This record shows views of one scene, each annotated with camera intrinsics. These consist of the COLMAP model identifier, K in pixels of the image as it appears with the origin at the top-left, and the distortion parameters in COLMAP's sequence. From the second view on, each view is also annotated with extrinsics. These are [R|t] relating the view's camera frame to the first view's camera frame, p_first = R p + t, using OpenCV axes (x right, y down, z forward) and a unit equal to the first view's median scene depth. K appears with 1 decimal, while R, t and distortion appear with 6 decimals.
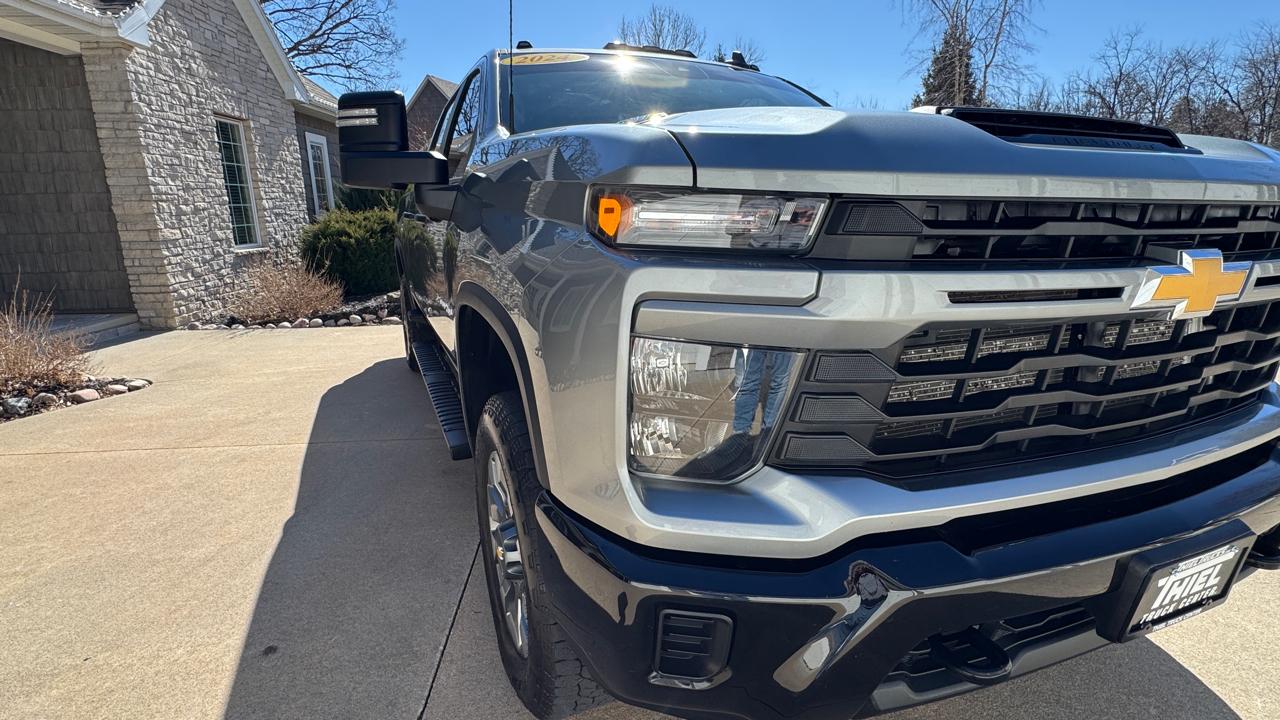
lens RADIAL K [[630.0, 0, 634.8], [0, 630.0, 361.5], [0, 0, 1]] dist [0.000129, -0.001237]
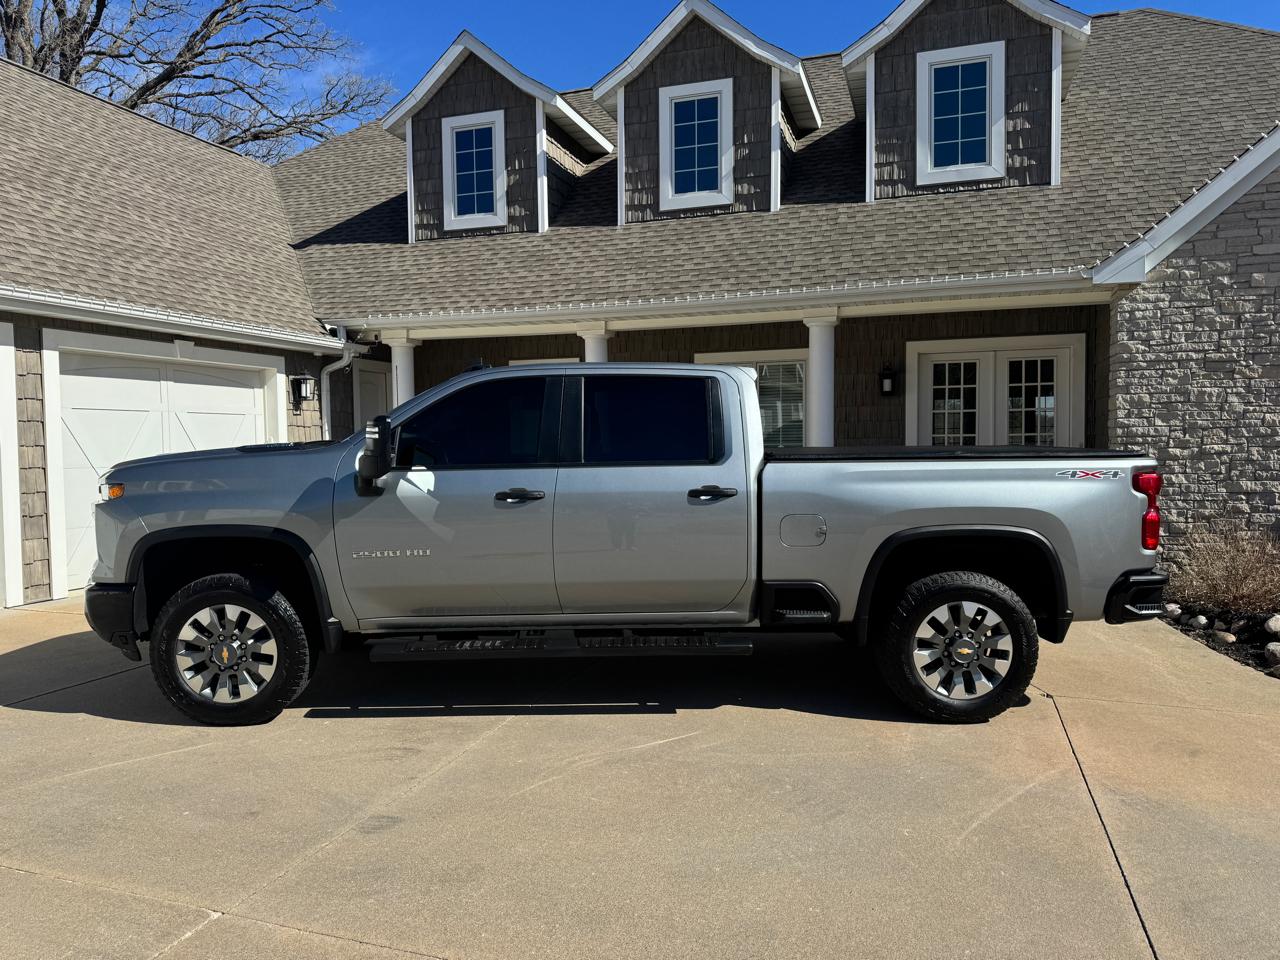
lens RADIAL K [[907.3, 0, 639.5], [0, 907.3, 484.3], [0, 0, 1]] dist [0.048525, -0.051493]
pose [[-0.377975, 0.065755, -0.923478, 3.402200], [-0.208626, 0.965770, 0.154156, -1.201451], [0.902003, 0.250929, -0.351319, 3.960059]]
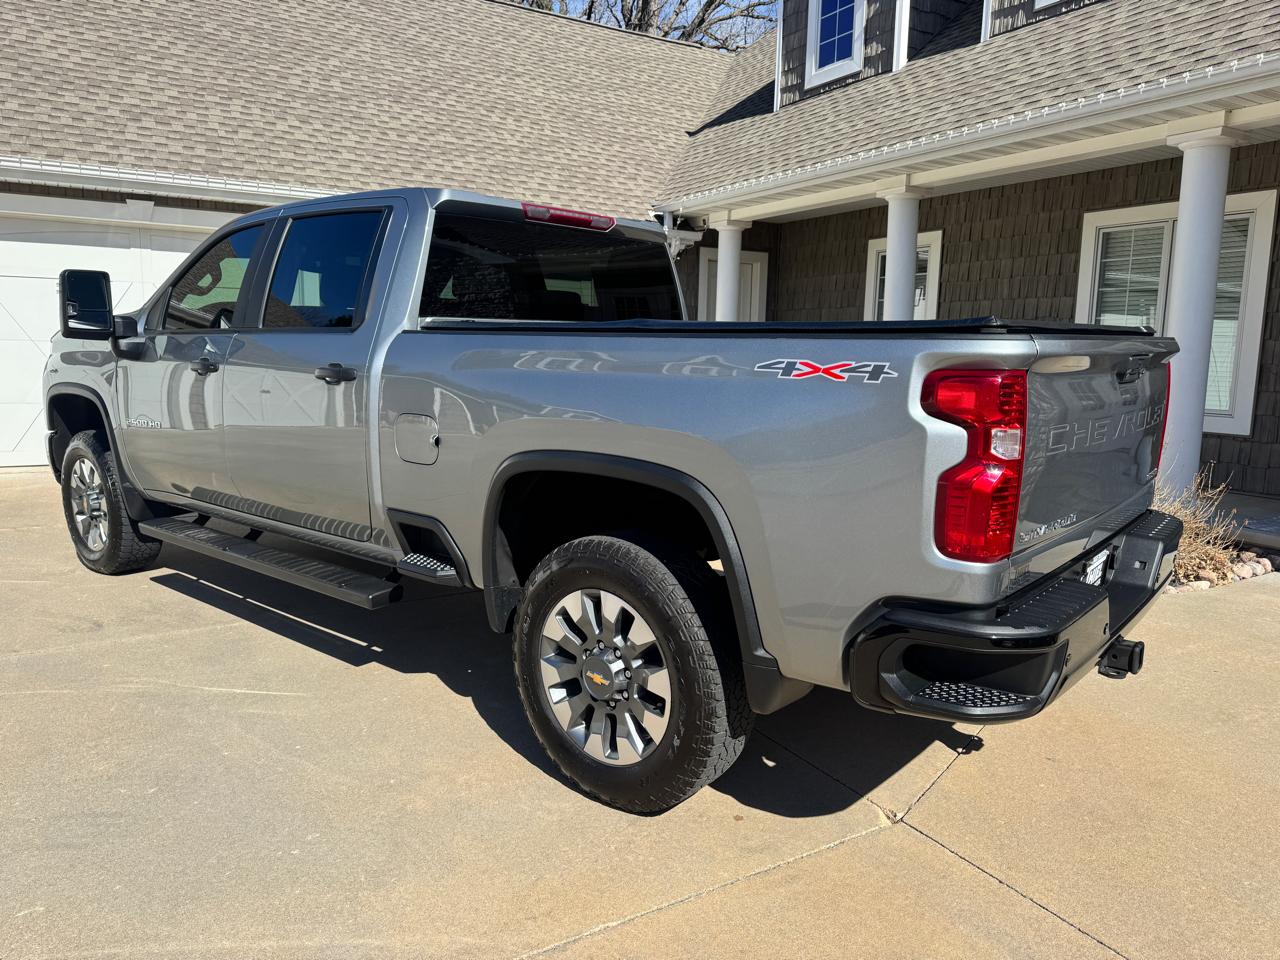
lens RADIAL K [[907.3, 0, 637.2], [0, 907.3, 478.7], [0, 0, 1]] dist [0.048525, -0.051493]
pose [[-0.891890, 0.065554, -0.447477, 0.658927], [-0.112238, 0.926401, 0.359422, -1.400987], [0.438105, 0.370789, -0.818890, 5.406095]]
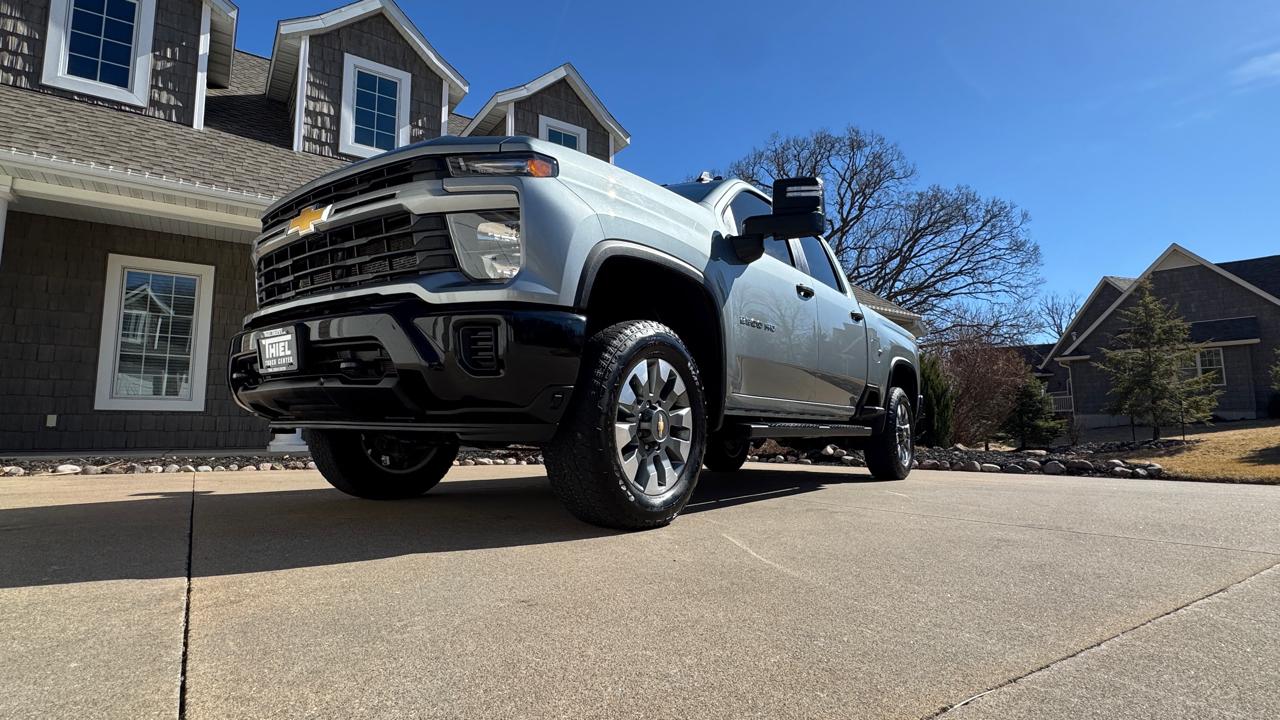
lens RADIAL K [[630.0, 0, 640.3], [0, 630.0, 360.3], [0, 0, 1]] dist [0.000129, -0.001237]
pose [[0.520478, -0.084935, -0.849640, 2.379779], [-0.212380, 0.950894, -0.225157, 0.423971], [0.827041, 0.297636, 0.476881, 0.734032]]
